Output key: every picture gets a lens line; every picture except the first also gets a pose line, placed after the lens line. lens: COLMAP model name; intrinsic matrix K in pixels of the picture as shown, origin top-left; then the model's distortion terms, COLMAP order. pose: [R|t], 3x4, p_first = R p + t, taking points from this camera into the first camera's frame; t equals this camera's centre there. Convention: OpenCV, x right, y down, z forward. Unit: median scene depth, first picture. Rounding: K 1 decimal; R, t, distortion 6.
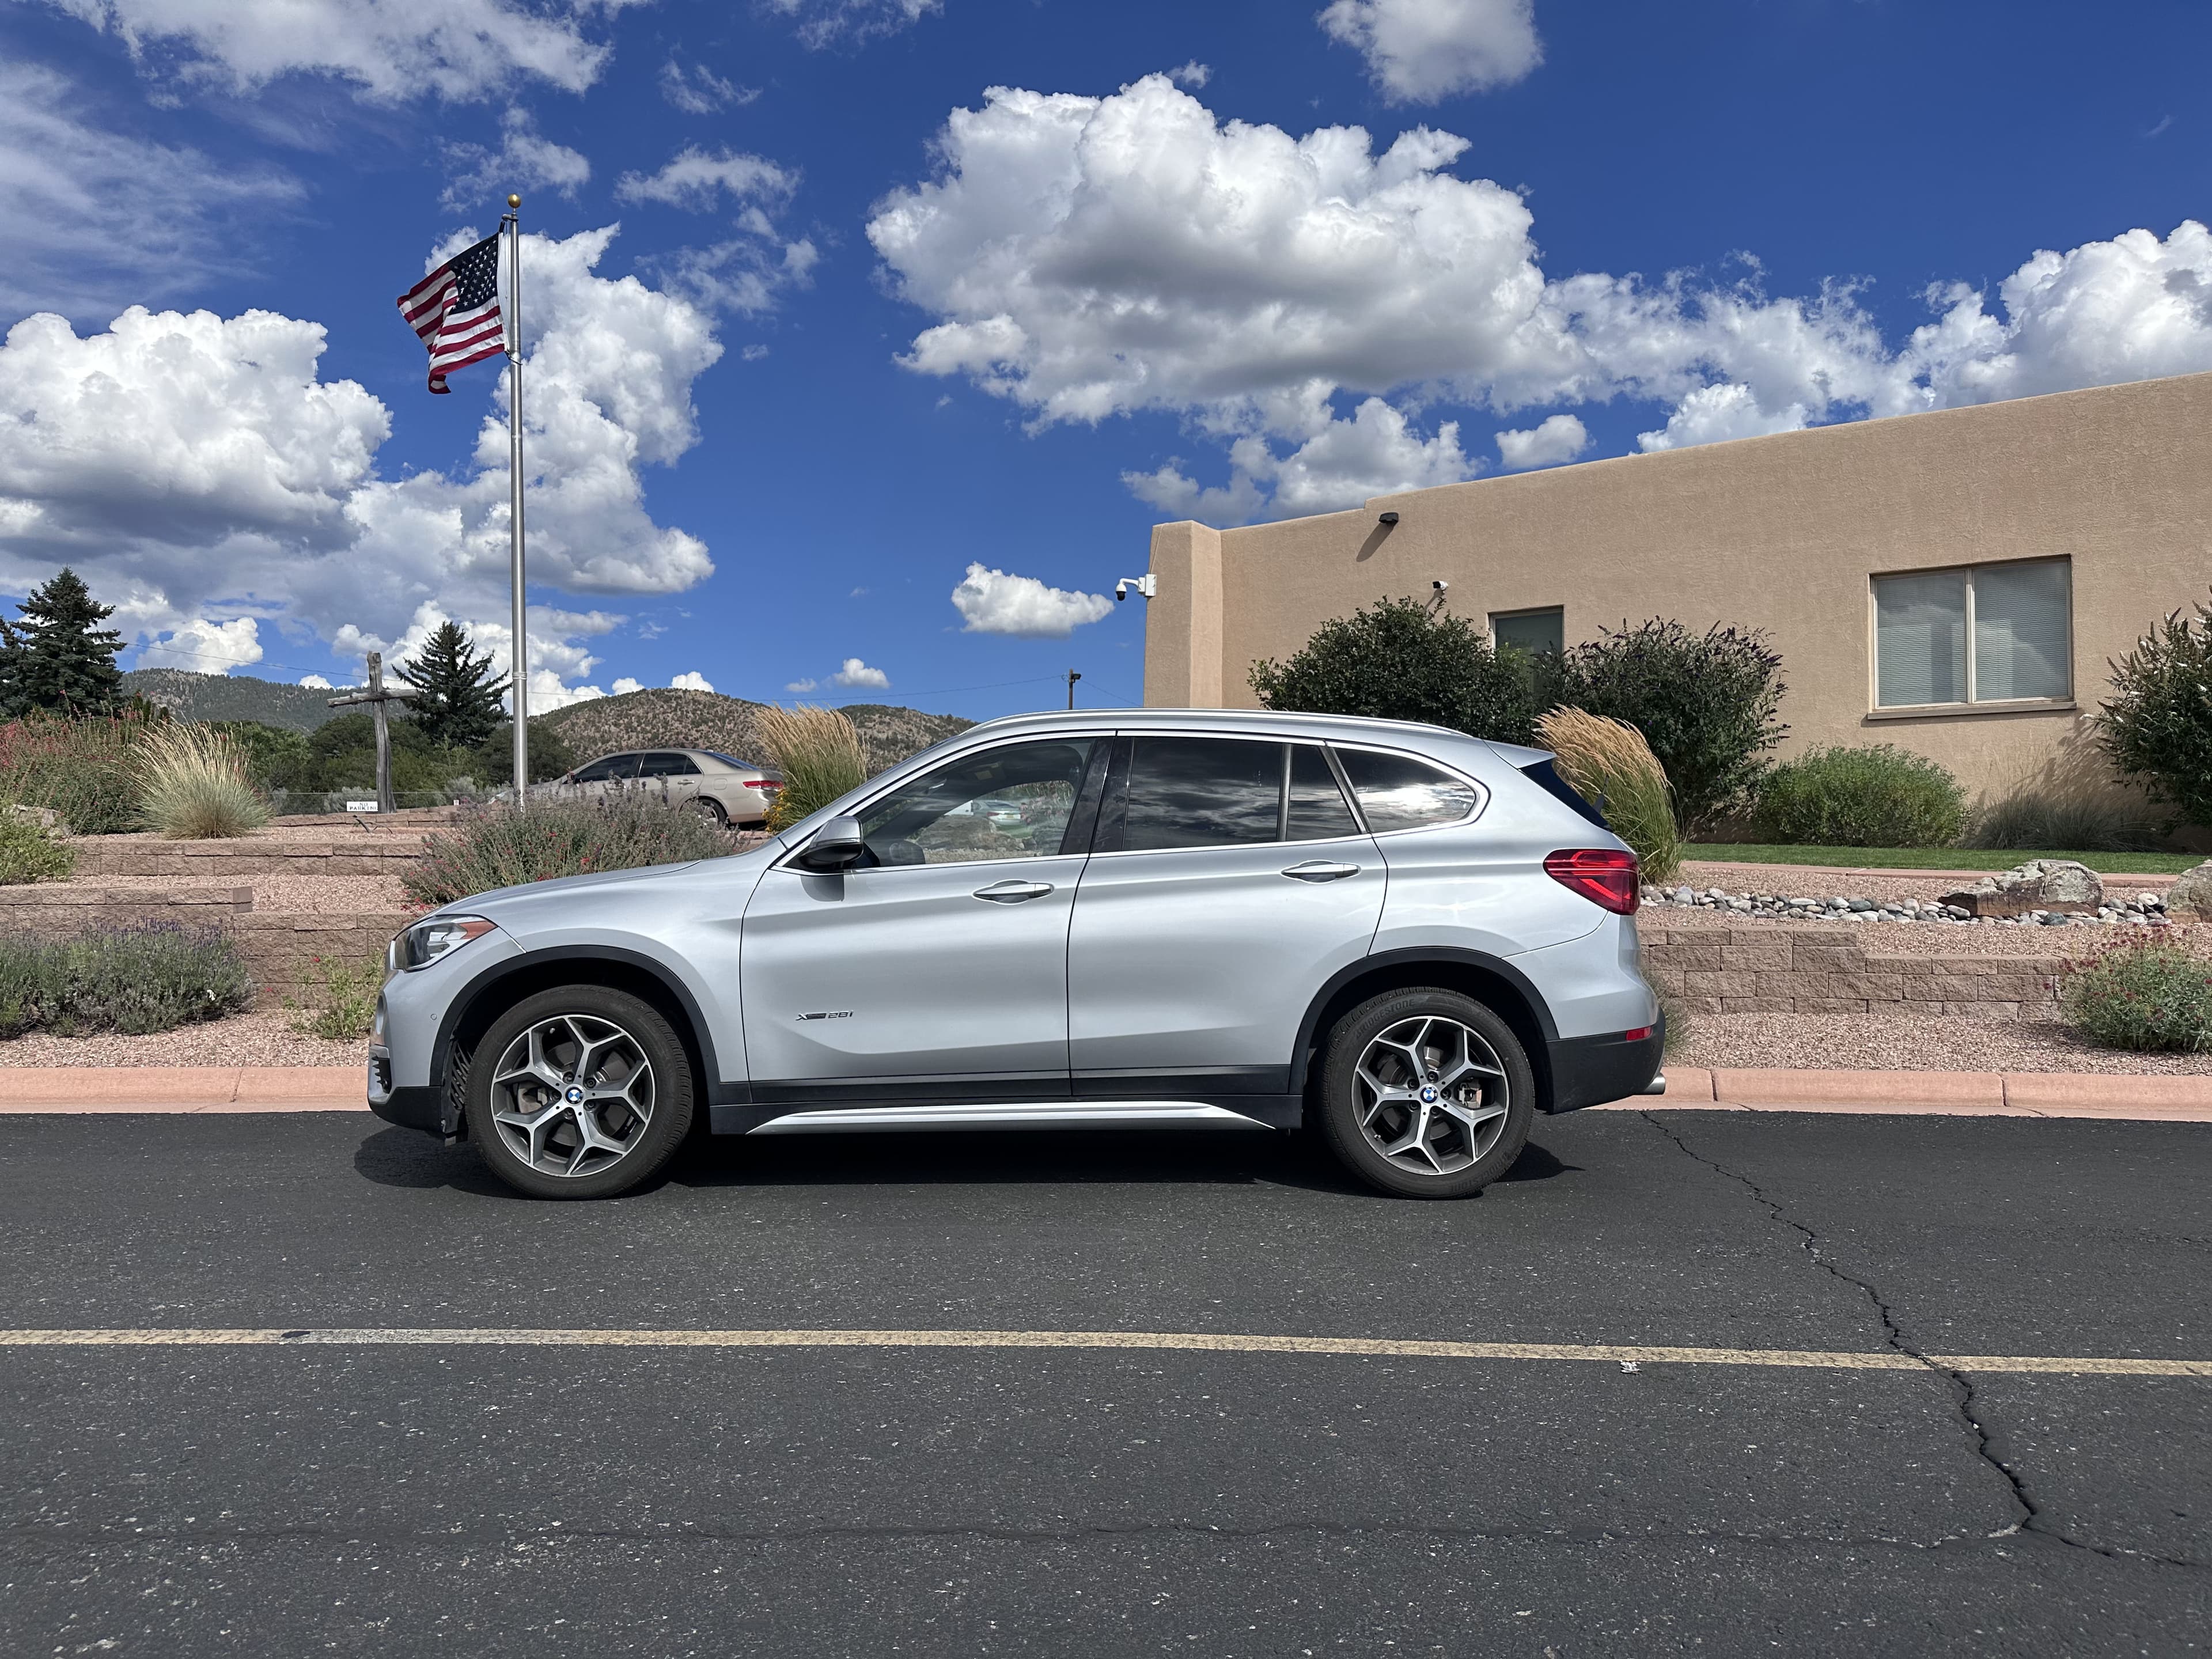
lens RADIAL K [[1588.1, 0, 1082.0], [0, 1588.1, 844.2], [0, 0, 1]] dist [0.030442, -0.047115]
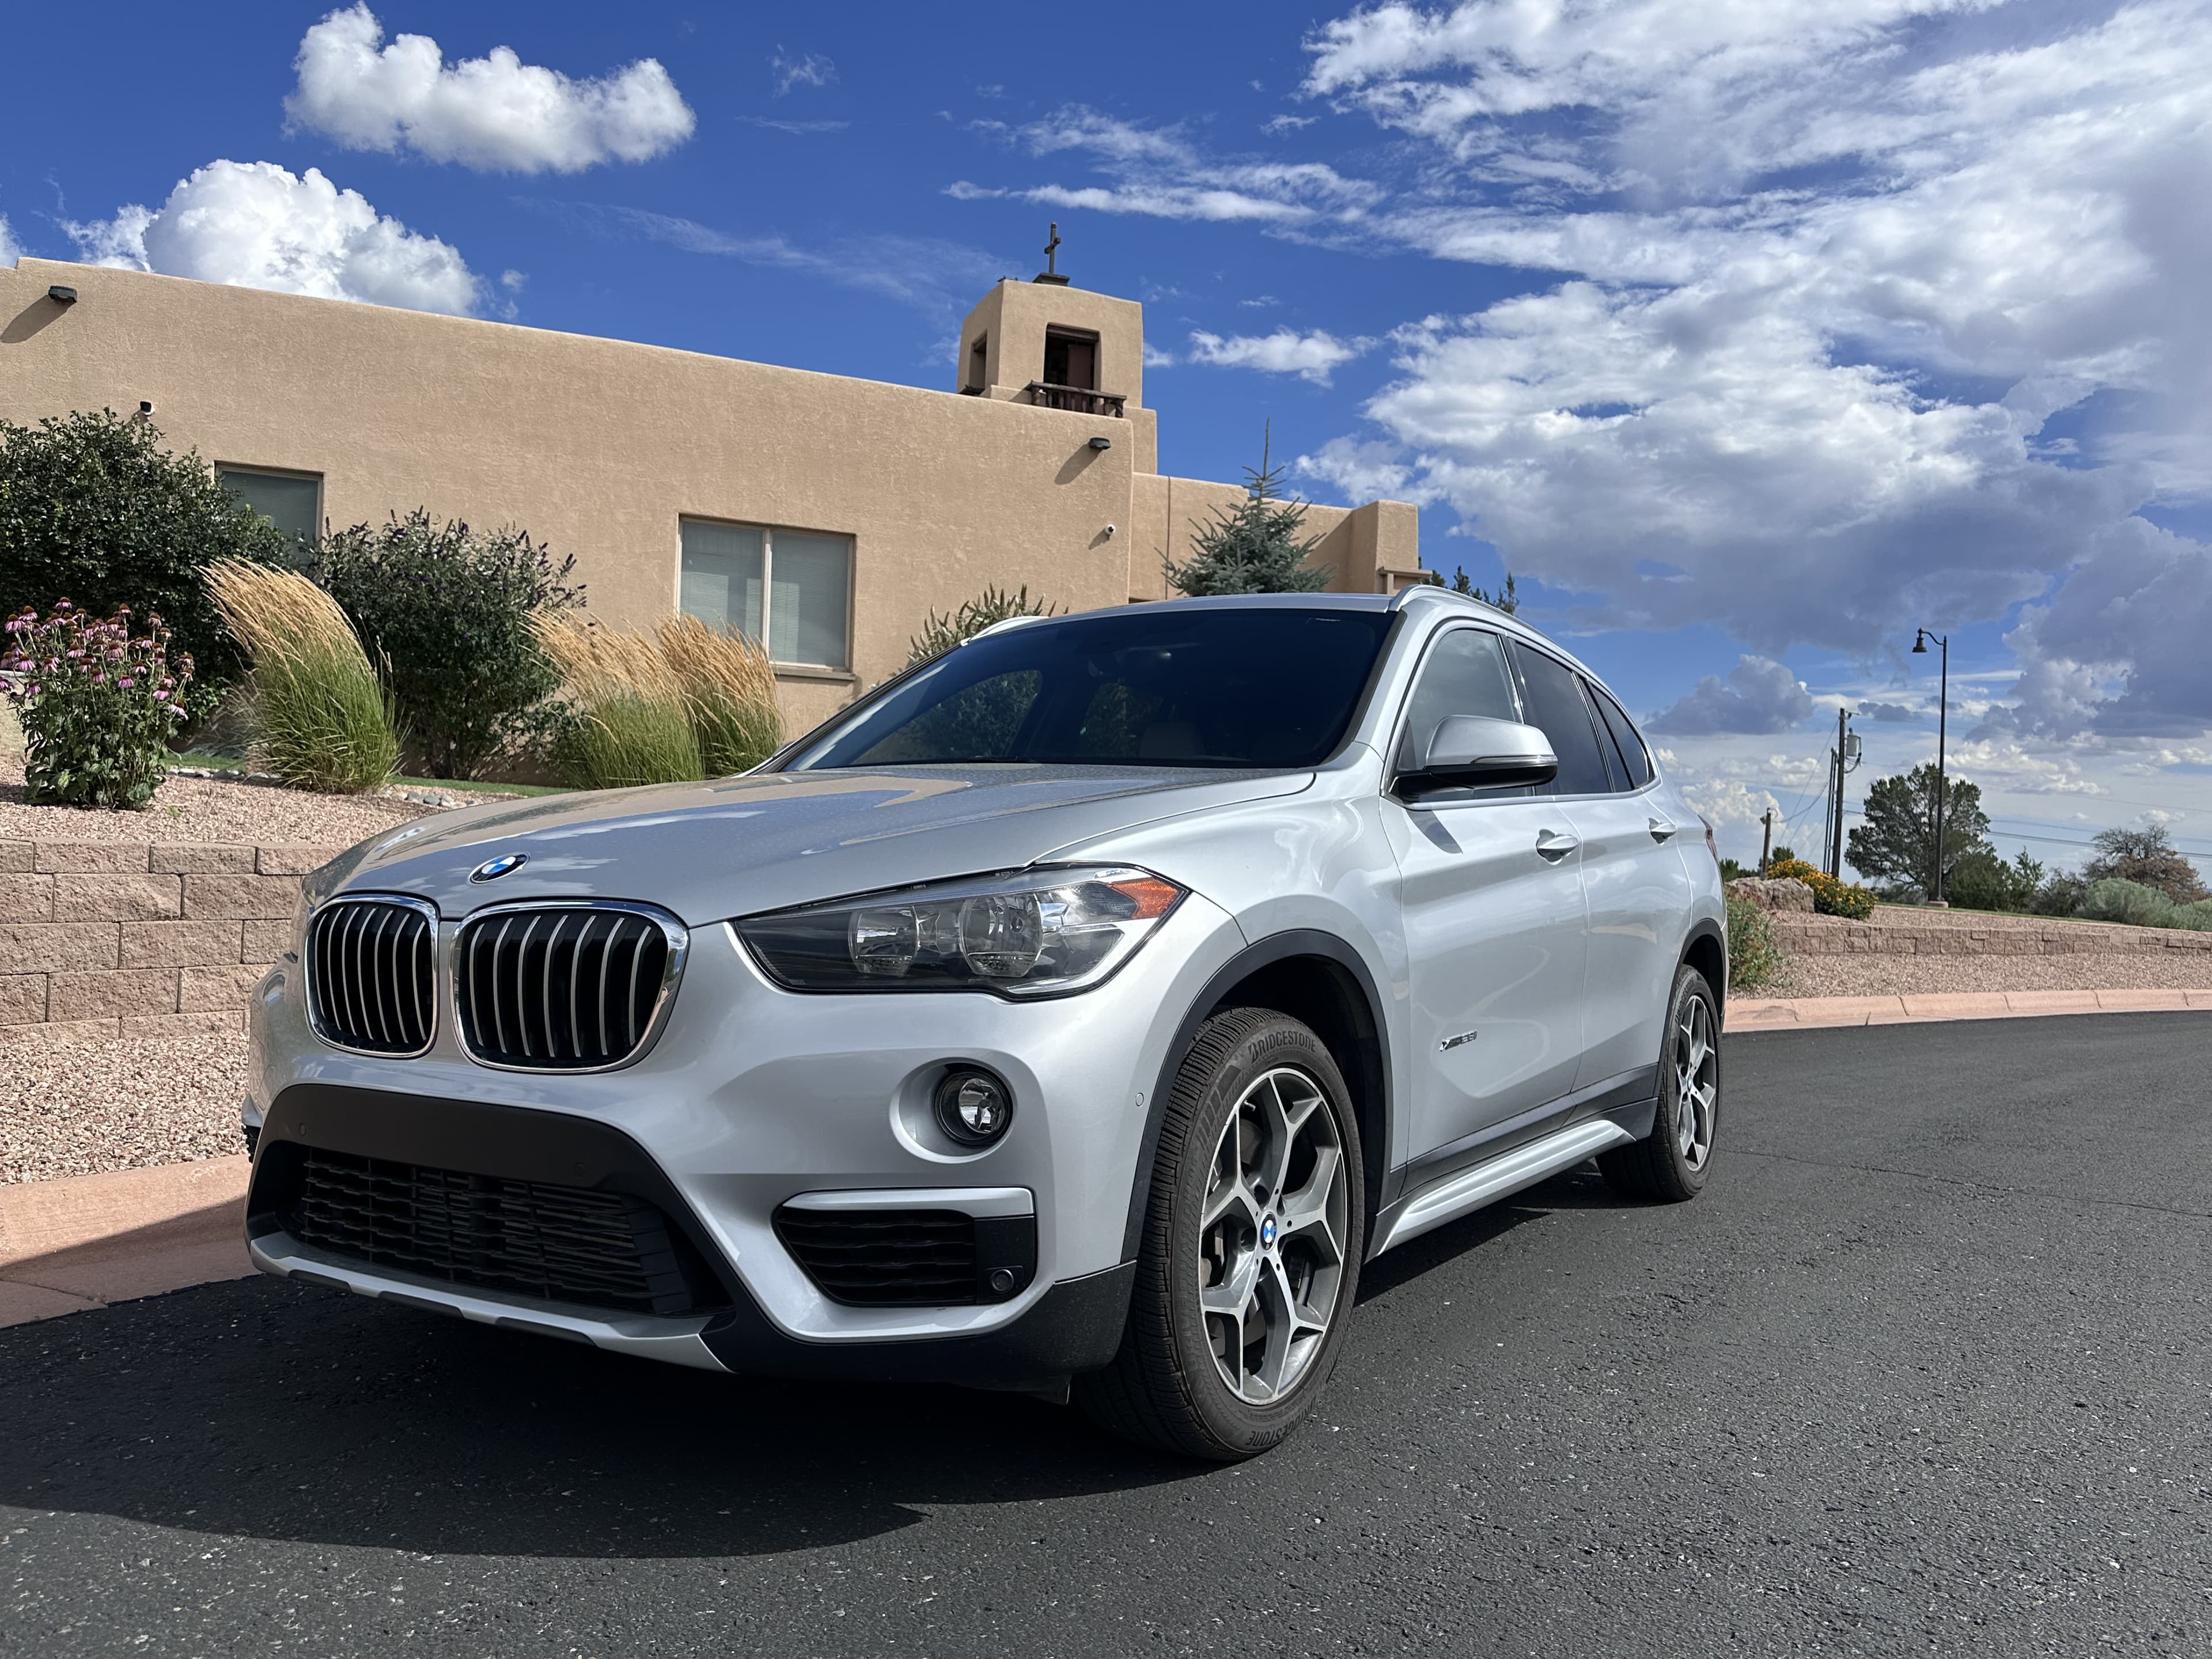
lens RADIAL K [[1708.7, 0, 1139.4], [0, 1708.7, 838.9], [0, 0, 1]] dist [0.055336, -0.078465]
pose [[0.532604, 0.032389, 0.845745, -0.220606], [-0.058242, 0.998301, -0.001553, 0.010512], [-0.844358, -0.048431, 0.533585, 0.208249]]
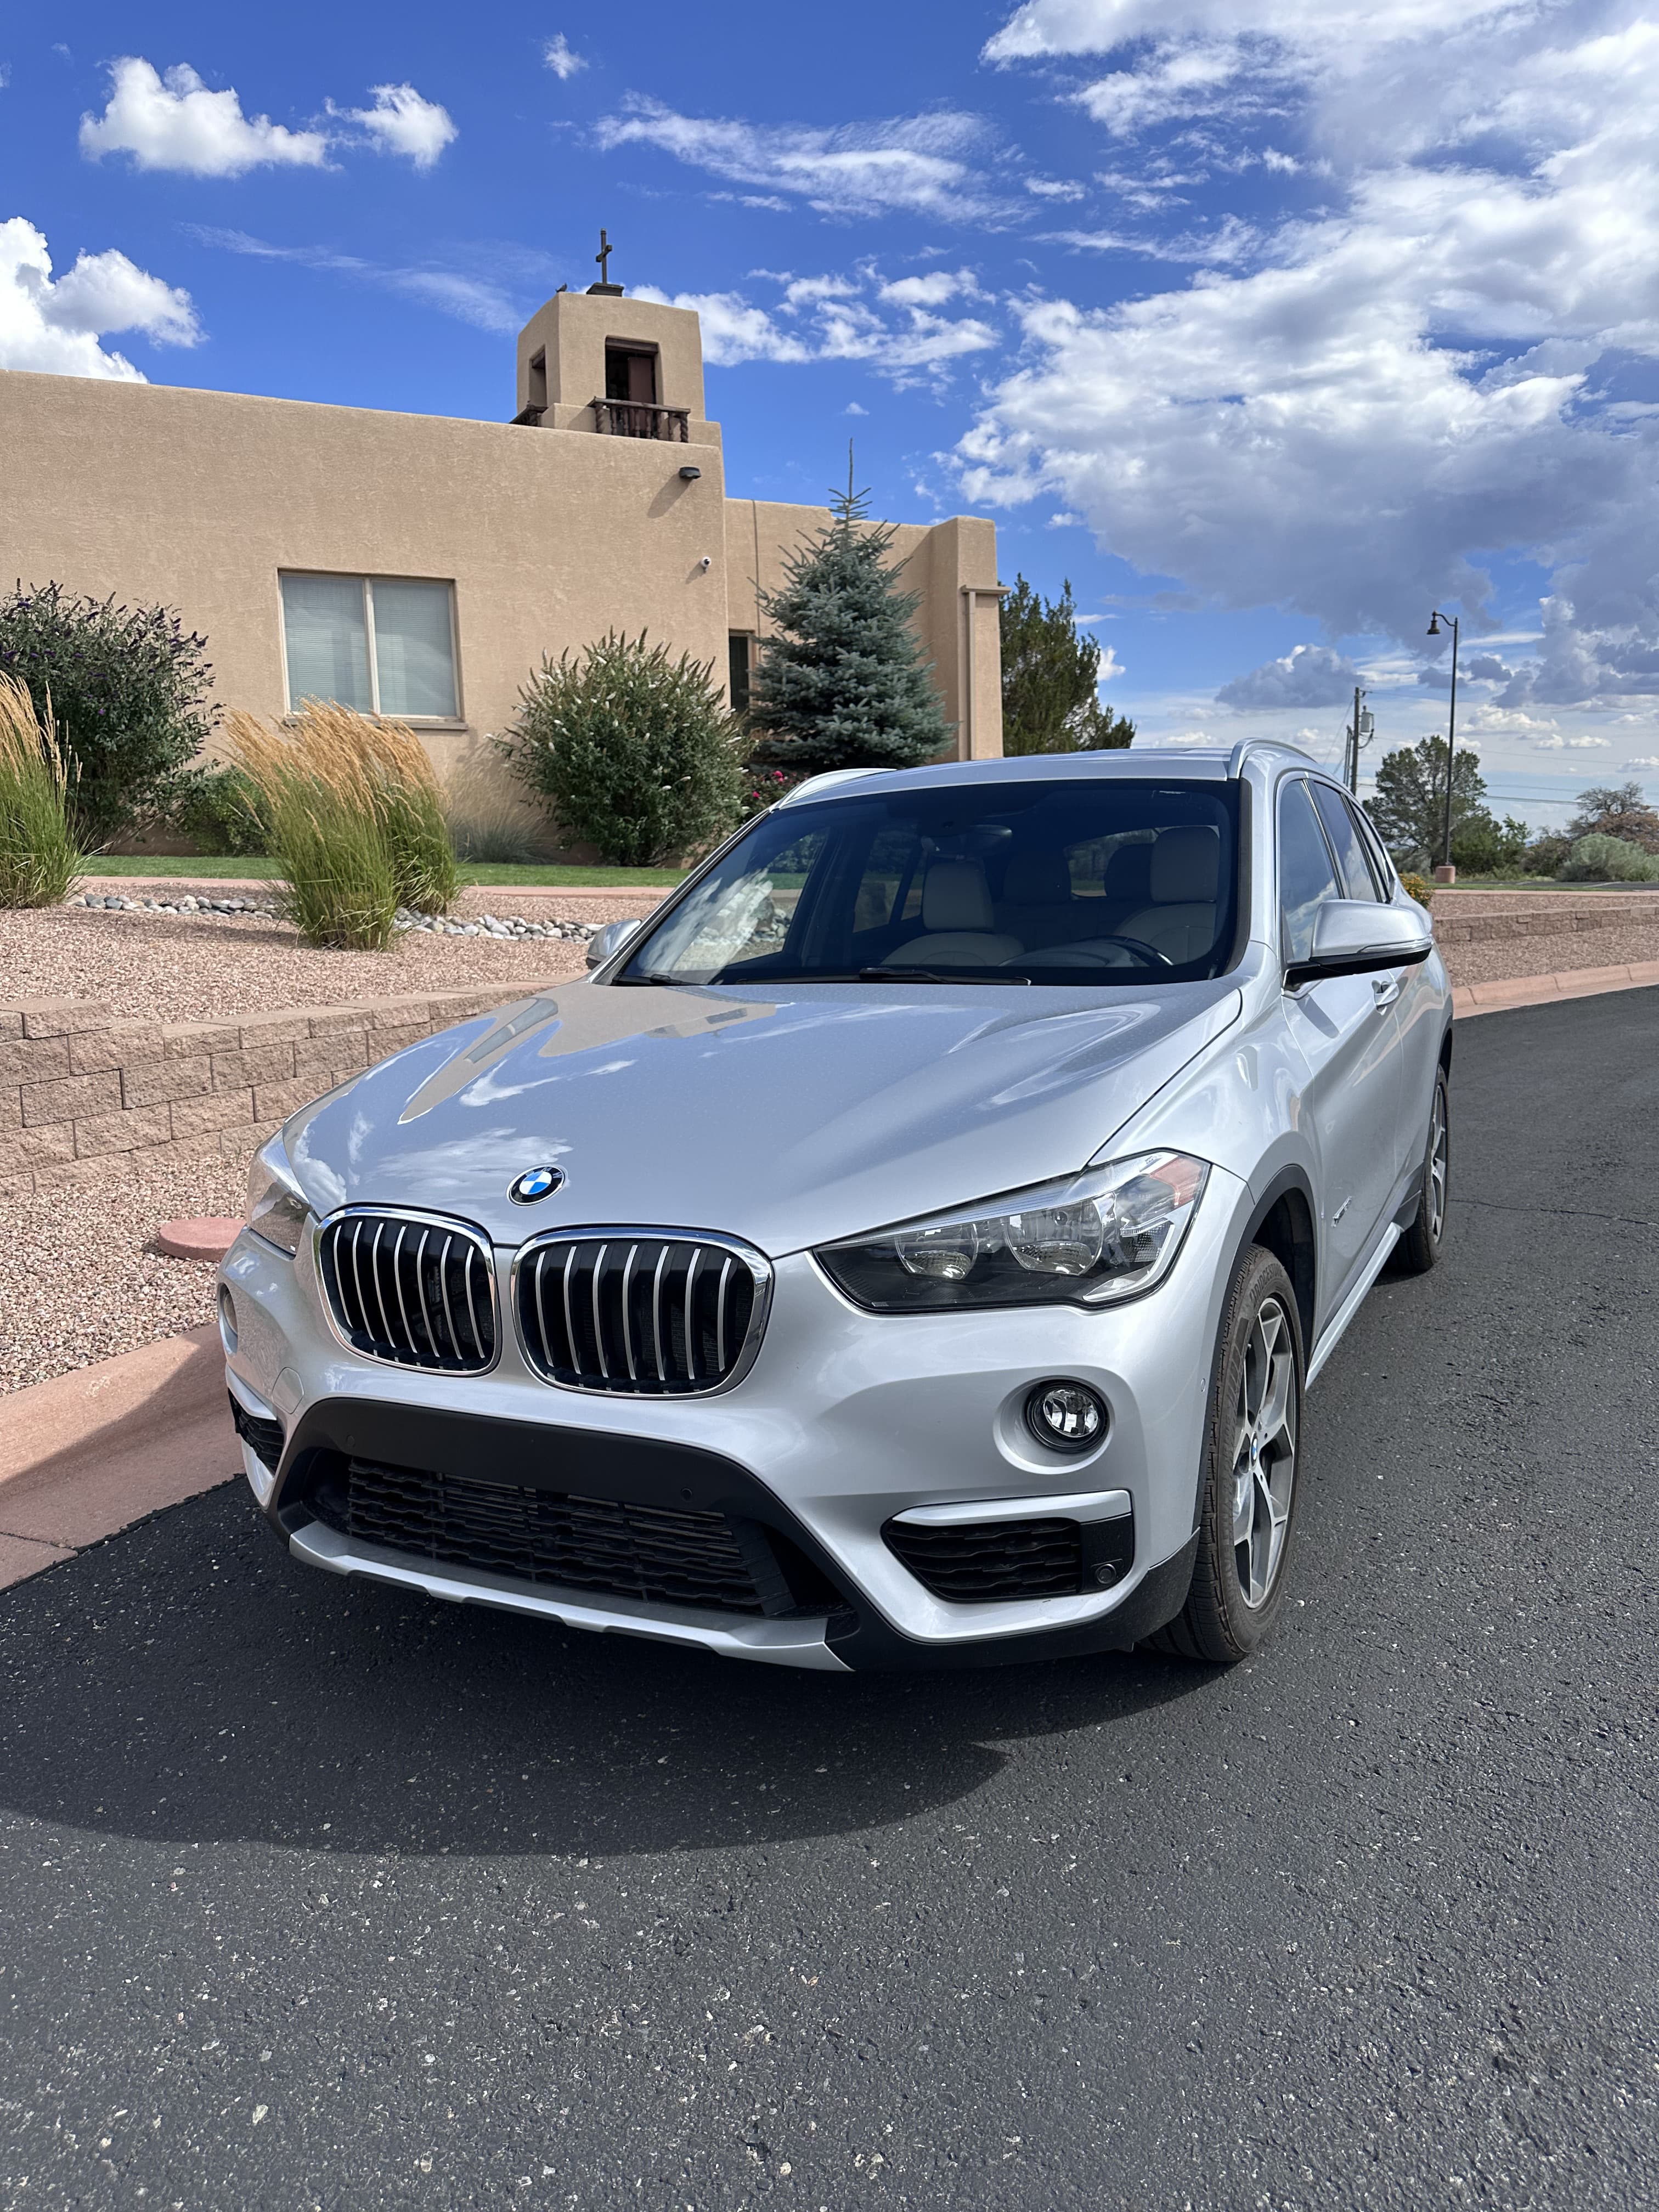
lens RADIAL K [[1588.1, 0, 831.9], [0, 1588.1, 1094.9], [0, 0, 1]] dist [0.030442, -0.047115]
pose [[0.461235, -0.139026, 0.876318, -0.231441], [-0.004910, 0.987233, 0.159207, -0.012324], [-0.887264, -0.077735, 0.454664, 0.246340]]
